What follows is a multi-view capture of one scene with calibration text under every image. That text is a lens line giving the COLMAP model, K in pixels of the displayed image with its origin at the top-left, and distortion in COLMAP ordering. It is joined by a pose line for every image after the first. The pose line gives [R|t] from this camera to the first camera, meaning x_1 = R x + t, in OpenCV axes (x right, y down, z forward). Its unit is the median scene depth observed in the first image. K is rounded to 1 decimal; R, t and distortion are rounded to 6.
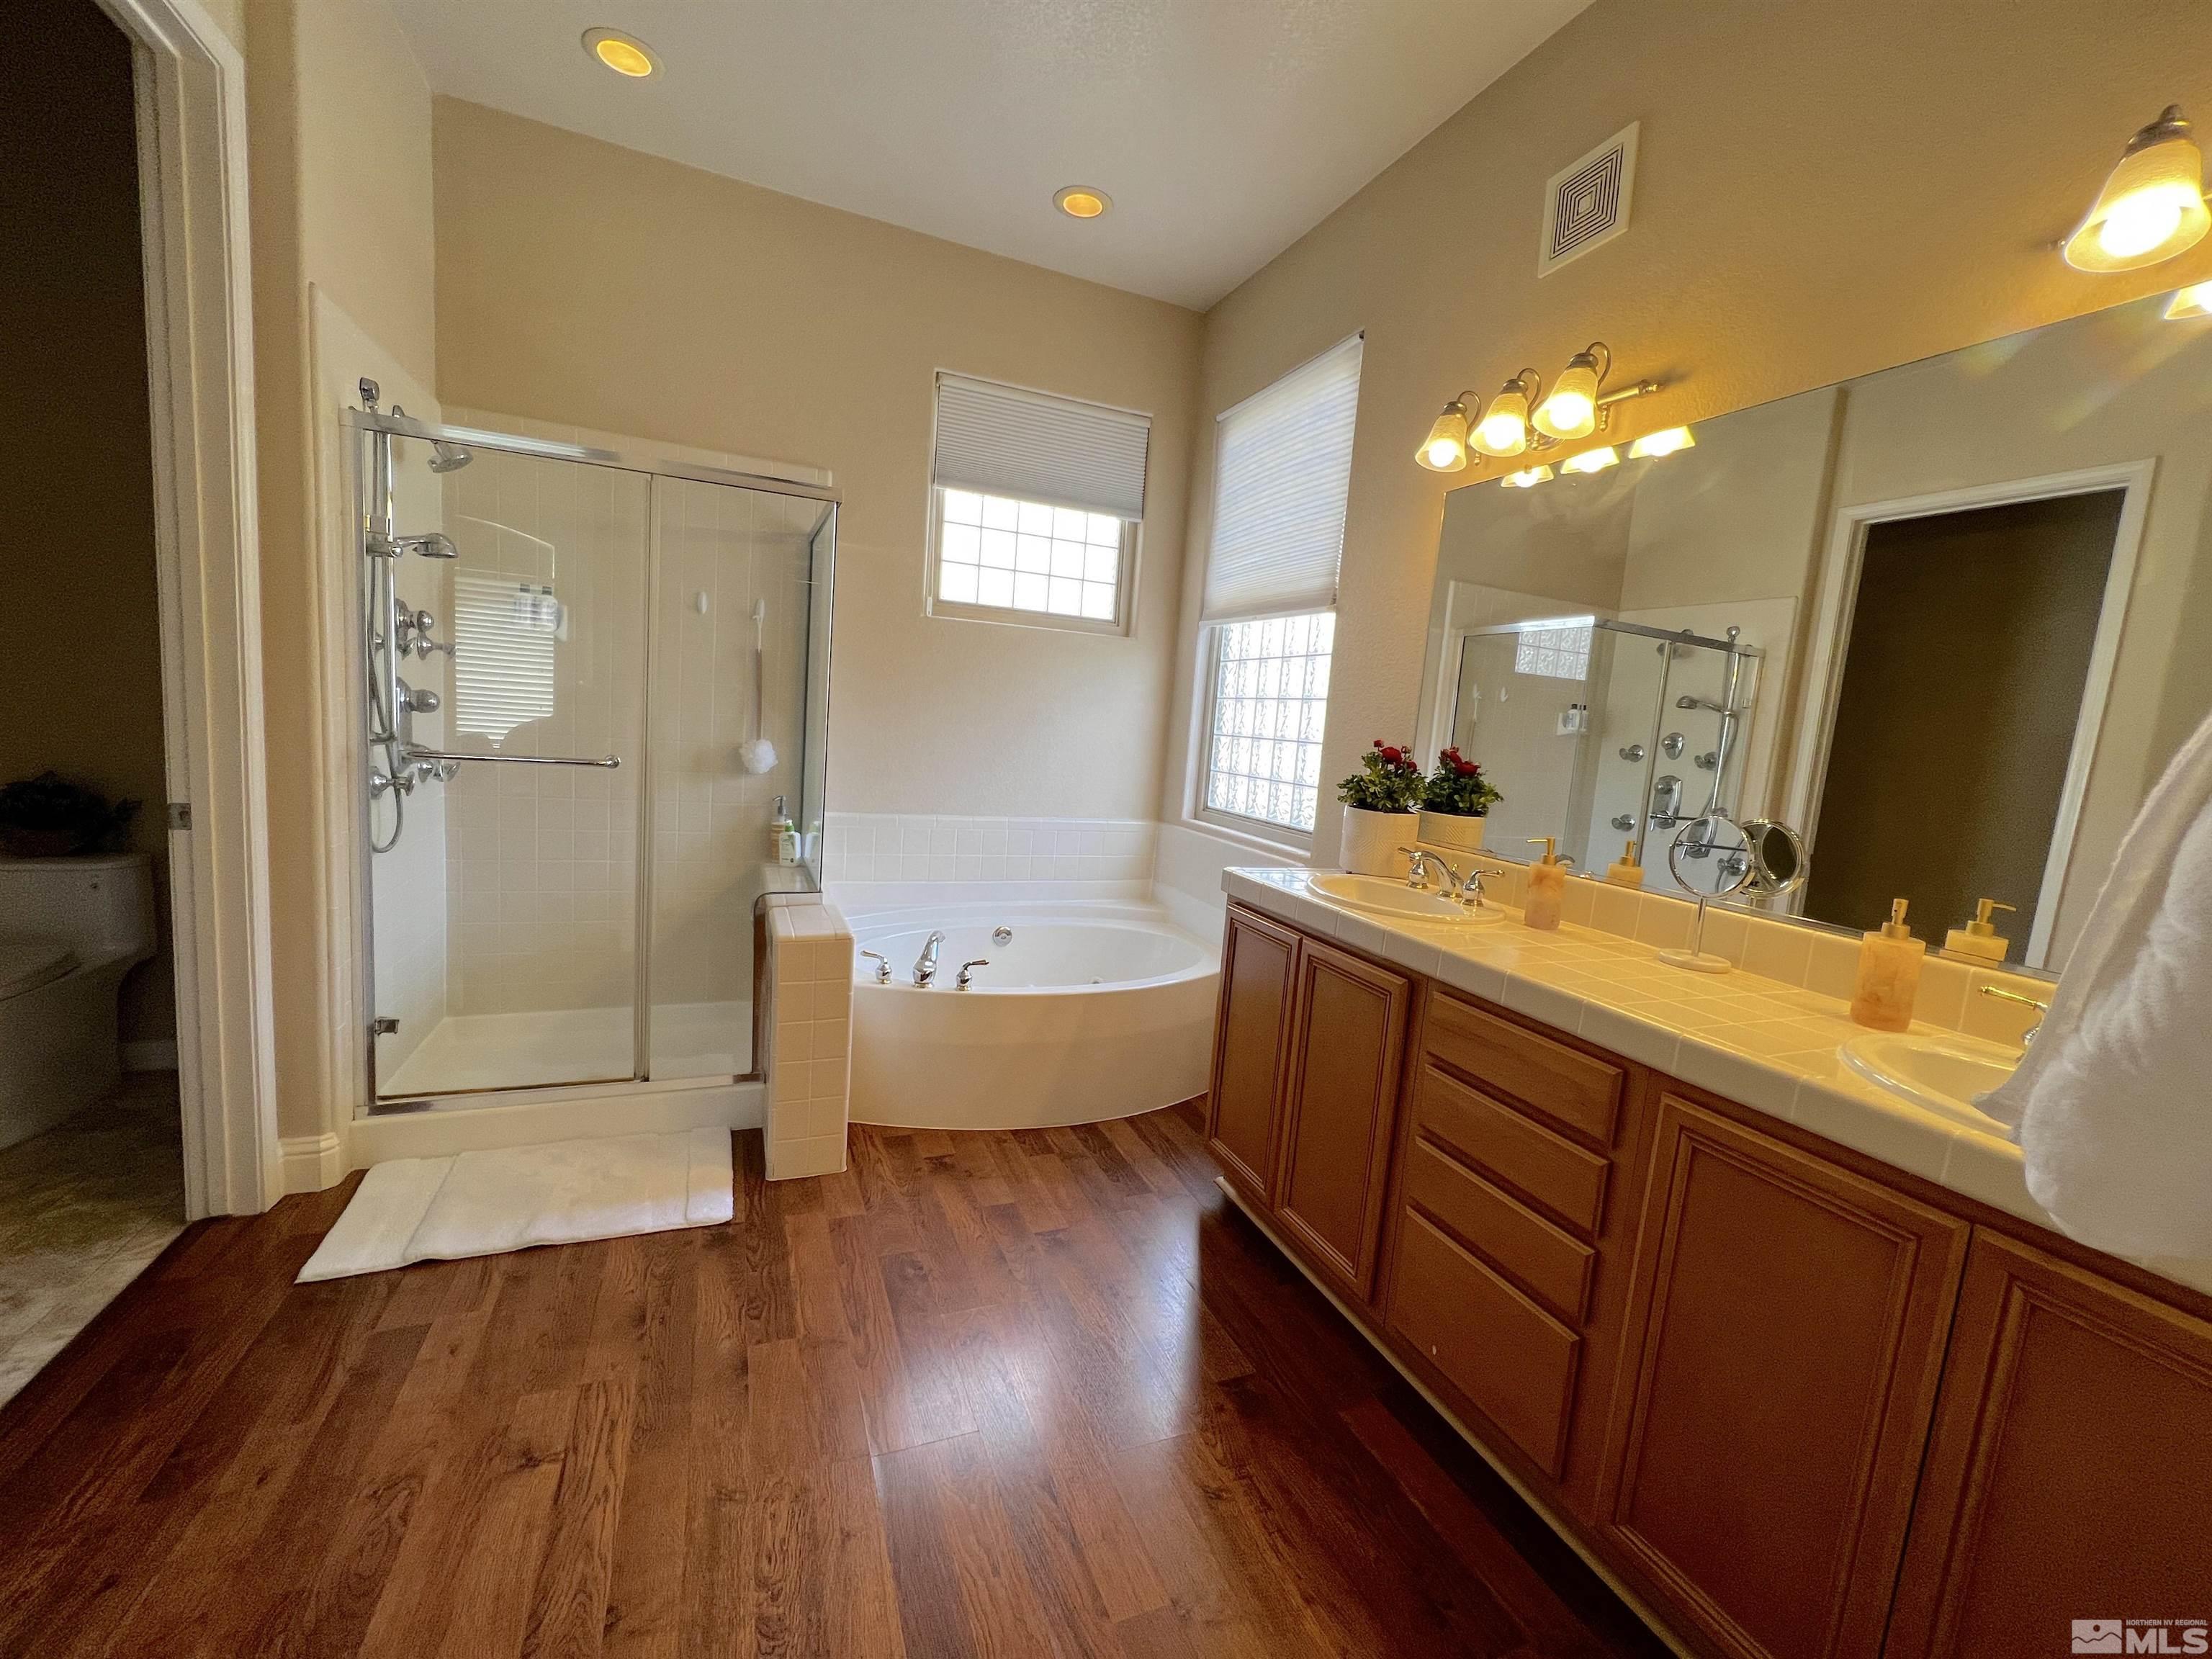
lens RADIAL K [[884.8, 0, 1100.8], [0, 884.8, 825.4], [0, 0, 1]] dist [-0.002283, 0.000633]
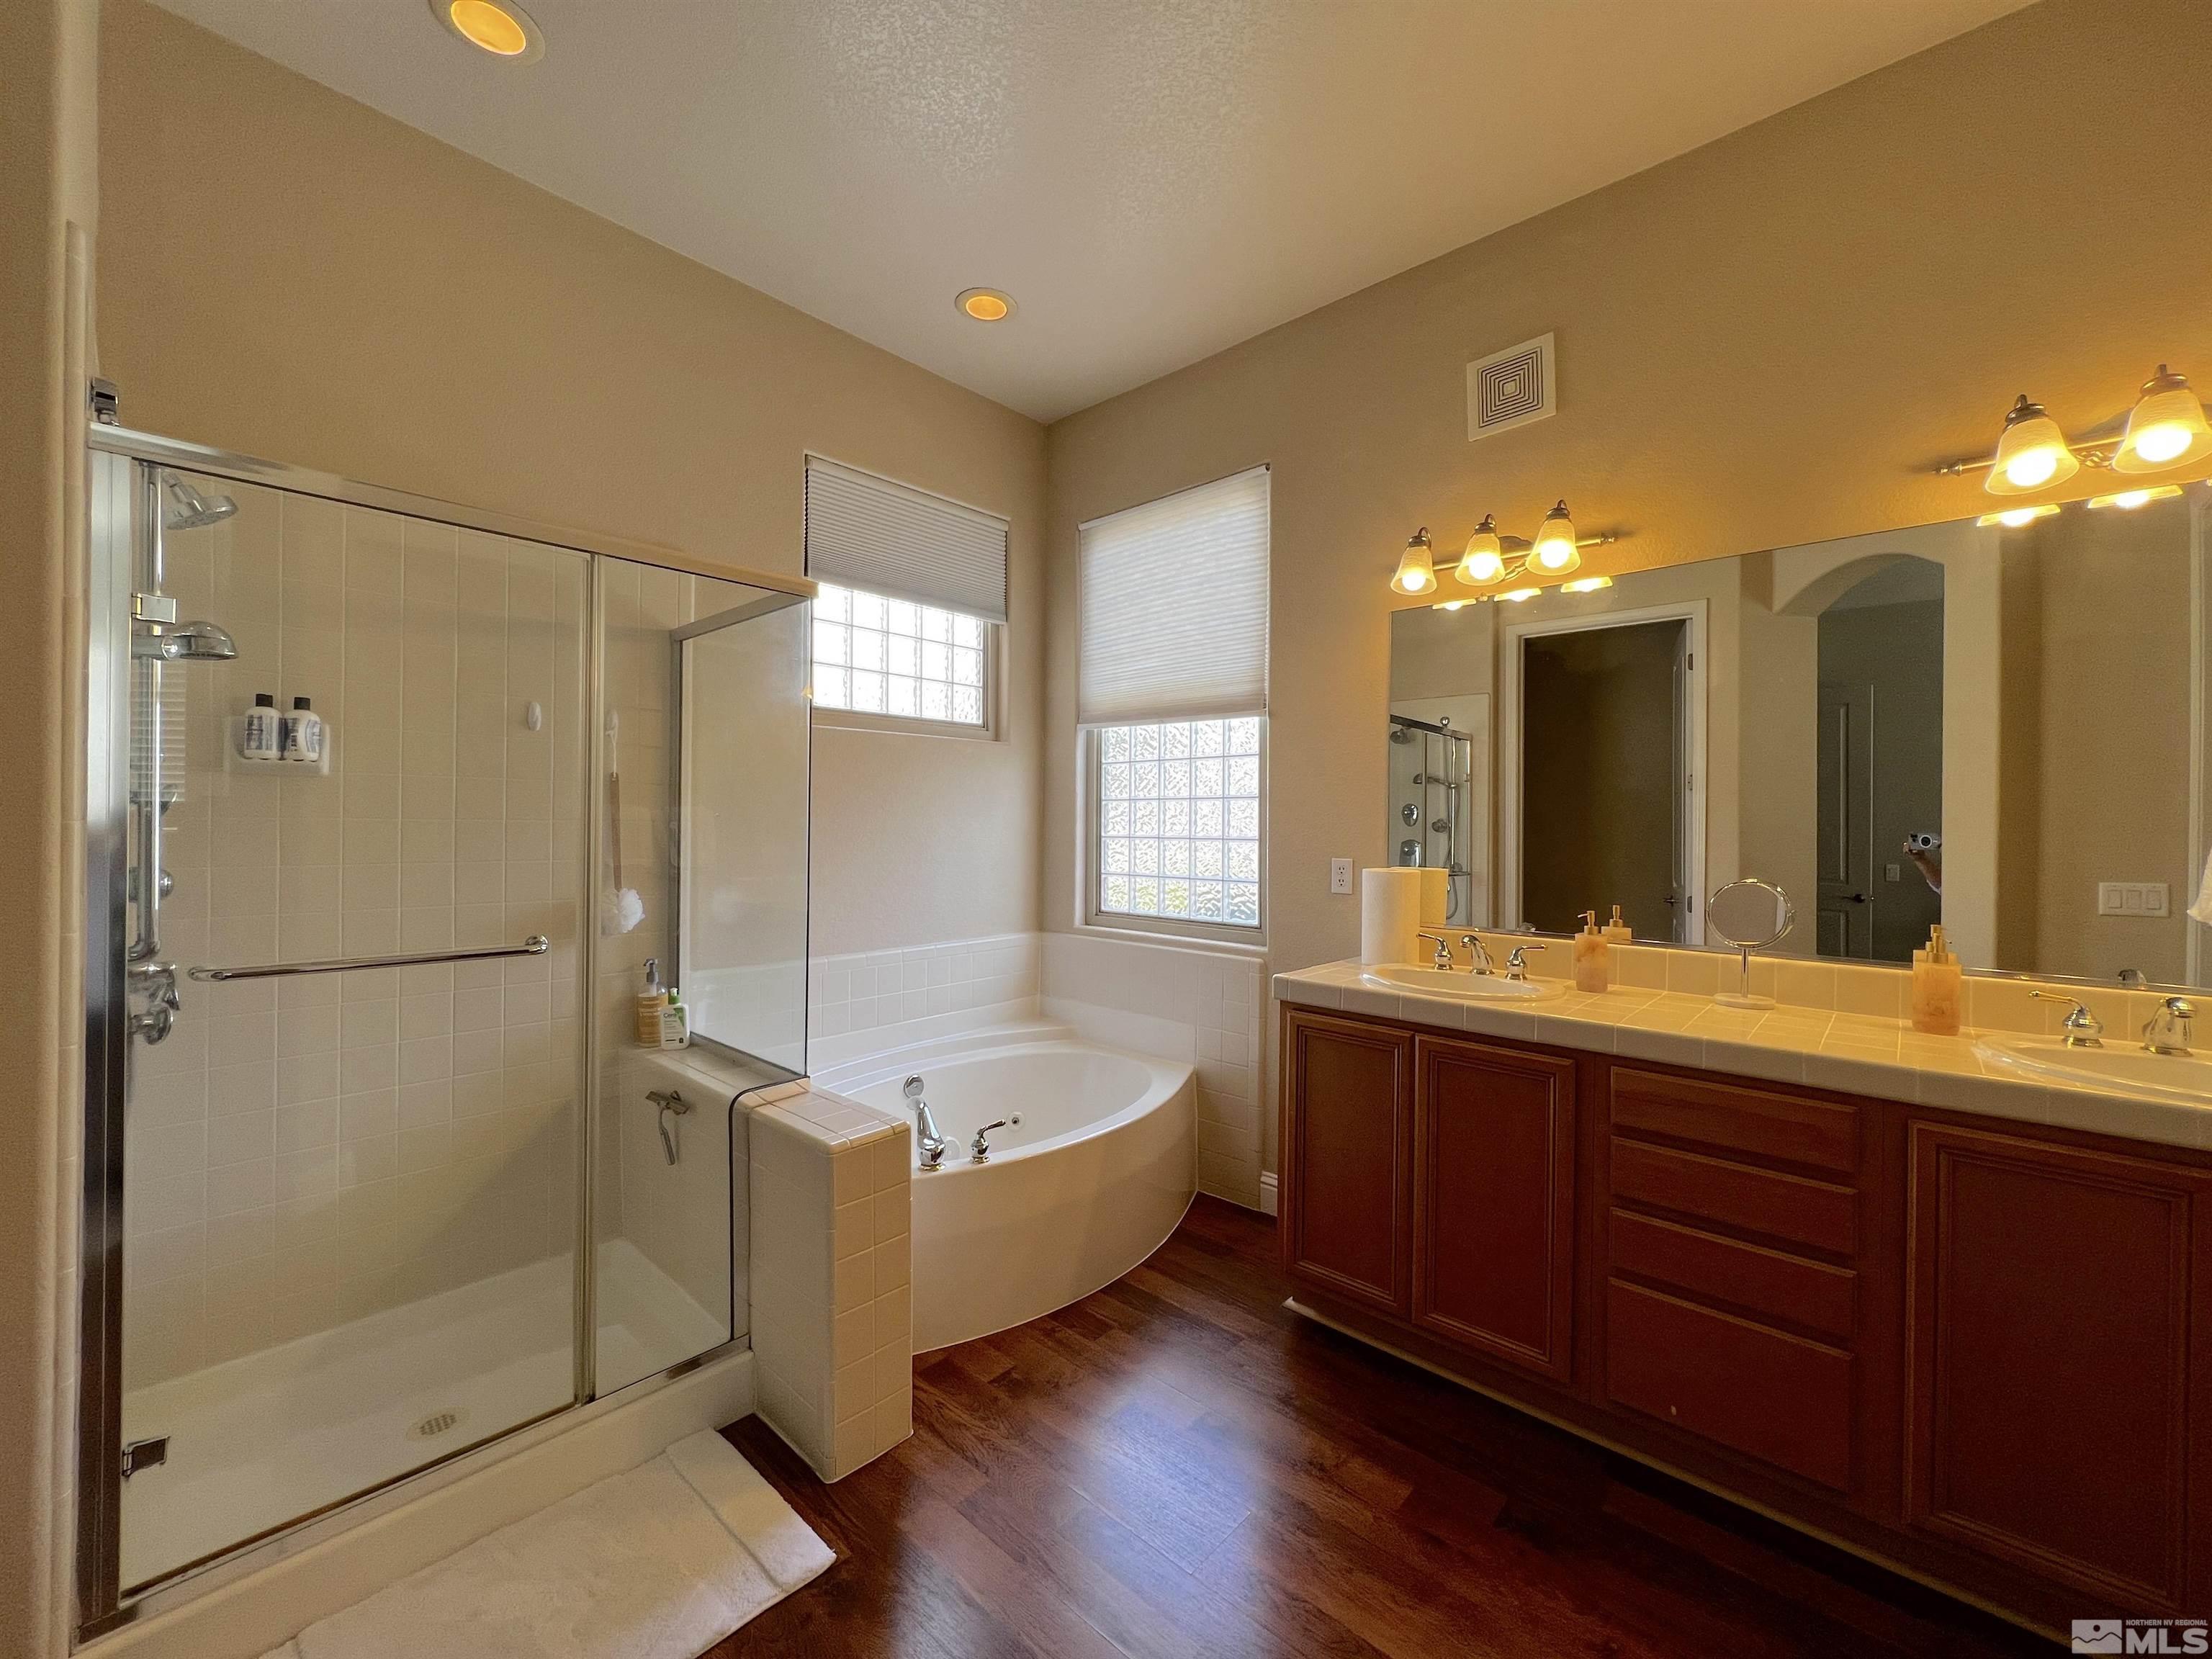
lens RADIAL K [[884.8, 0, 1102.4], [0, 884.8, 823.0], [0, 0, 1]] dist [-0.002283, 0.000633]
pose [[0.905097, -0.068267, 0.419689, -0.385741], [0.109948, 0.991034, -0.075909, -0.058777], [-0.410744, 0.114849, 0.904488, 0.148181]]
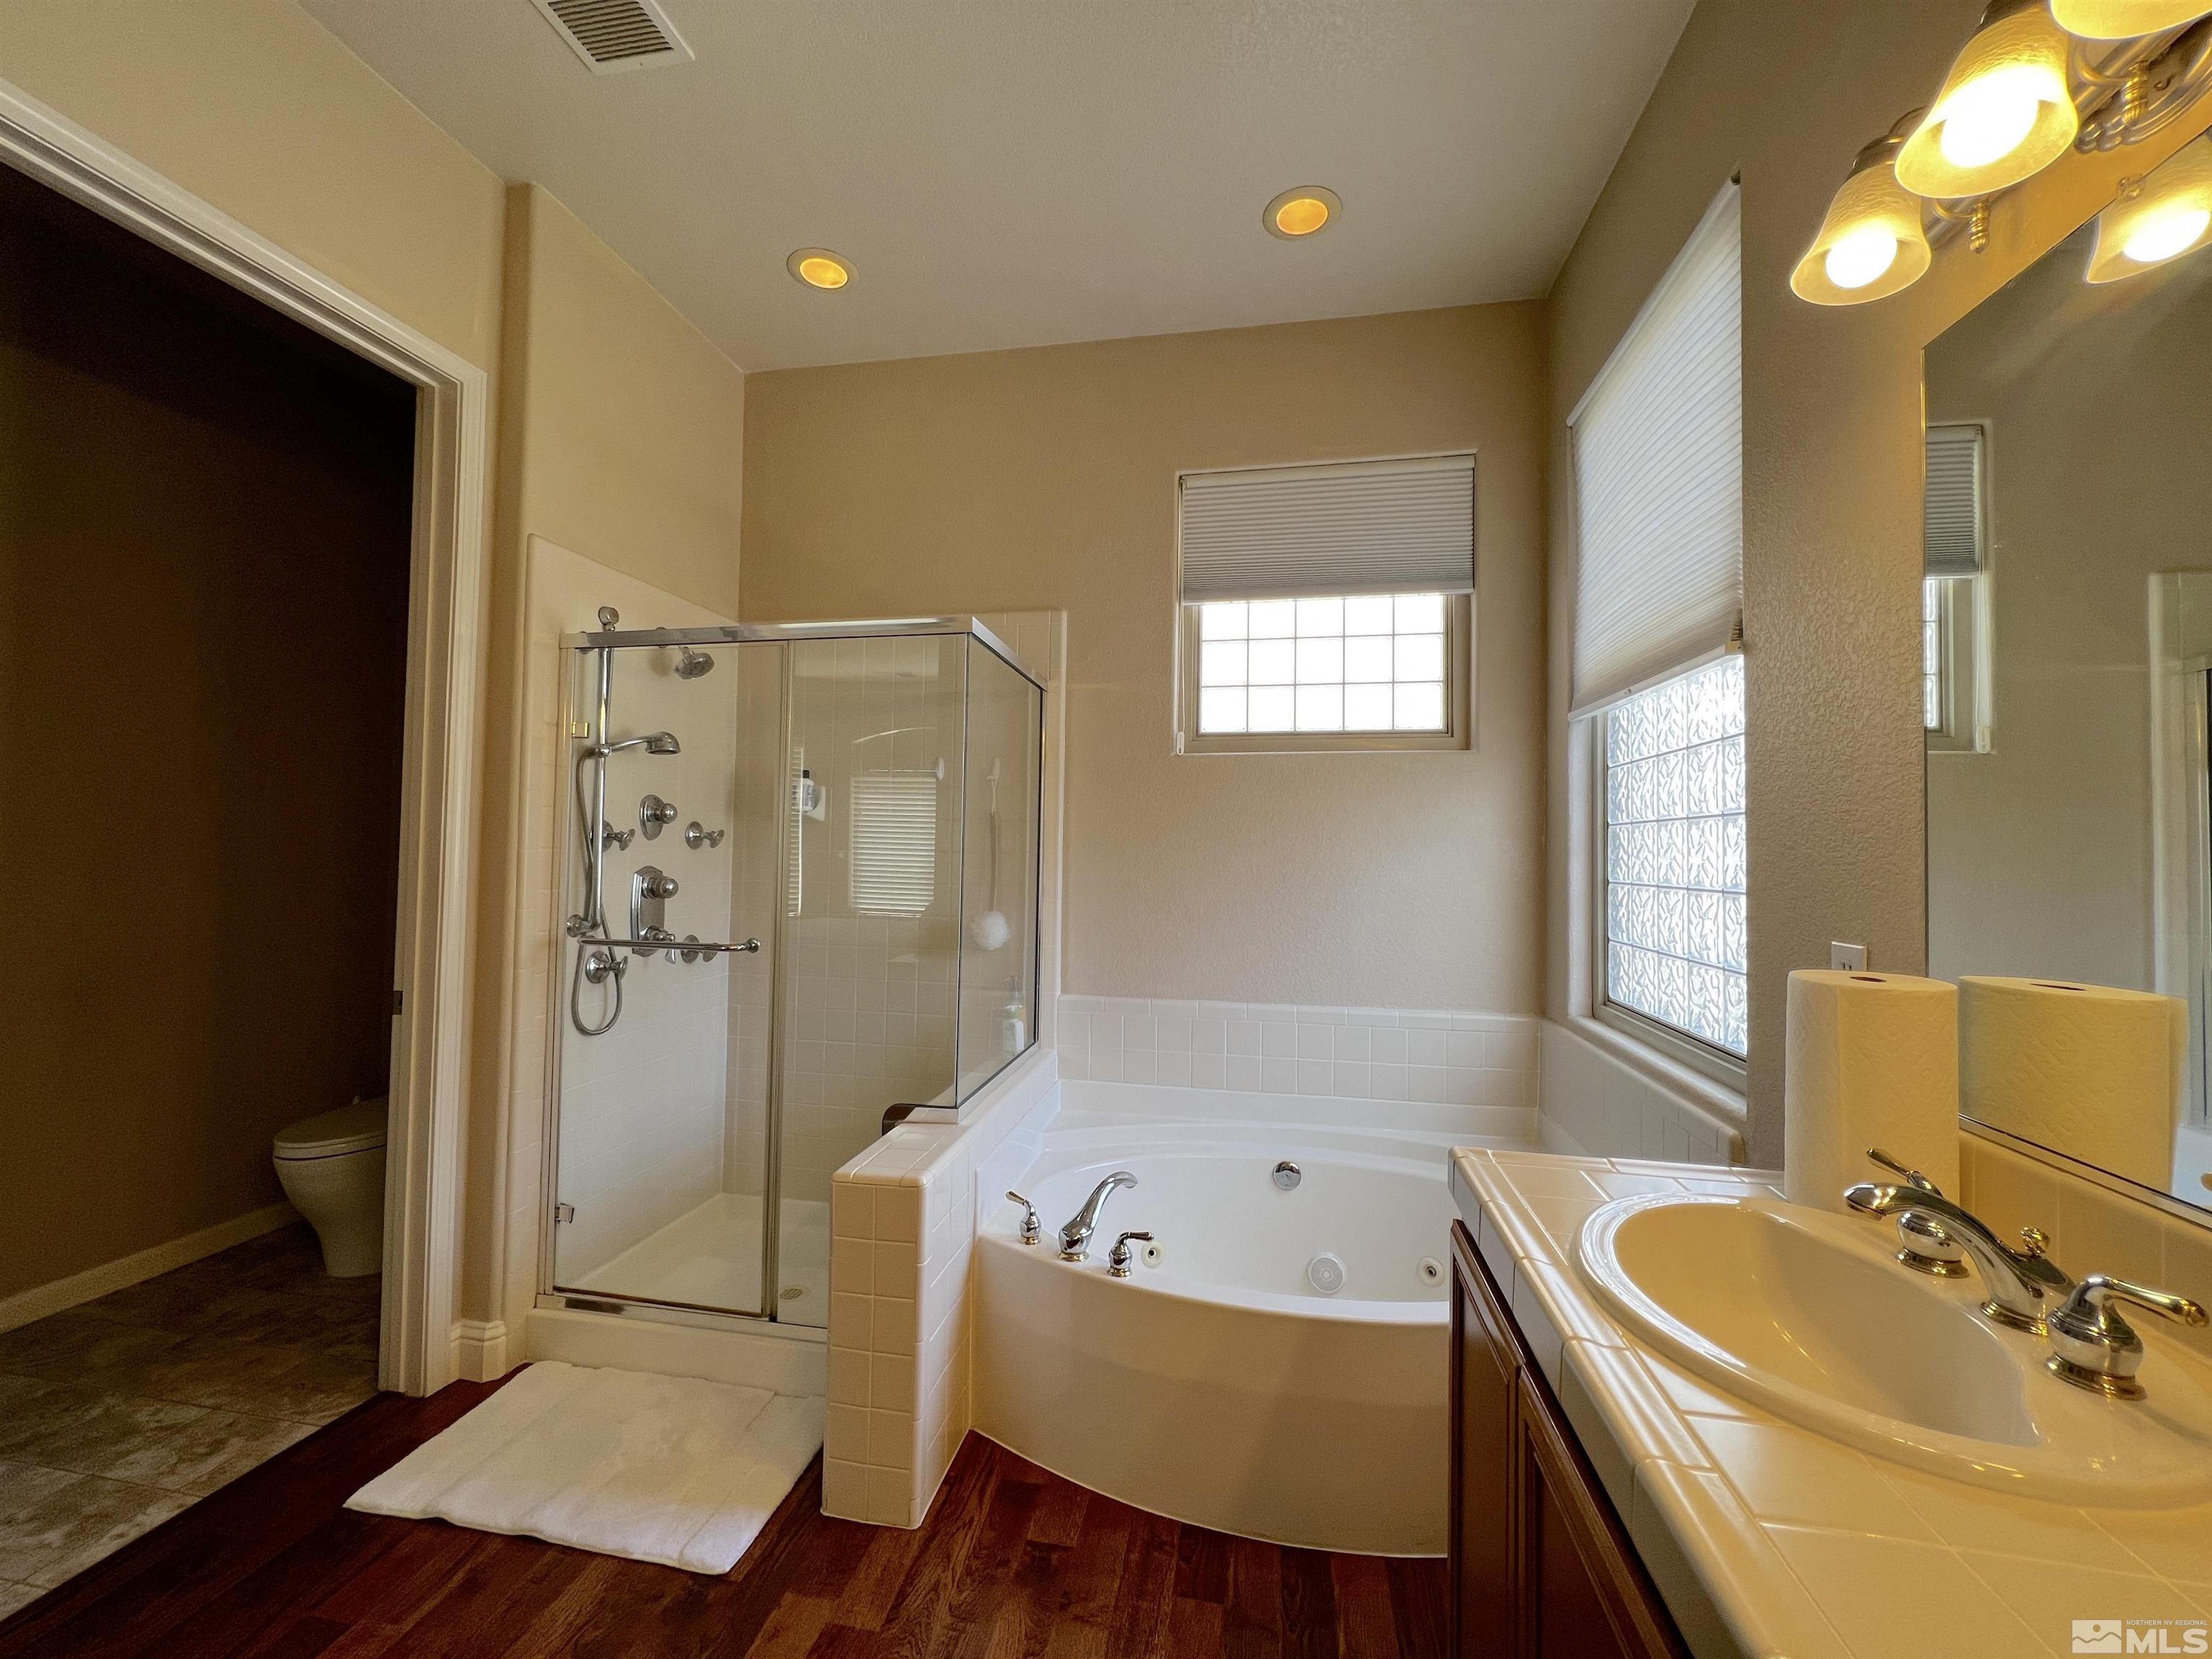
lens RADIAL K [[884.8, 0, 1096.8], [0, 884.8, 824.0], [0, 0, 1]] dist [-0.002283, 0.000633]
pose [[0.832906, -0.078234, -0.547857, 0.235518], [-0.017510, 0.985736, -0.167384, -0.043765], [0.553137, 0.149008, 0.819656, 0.376151]]
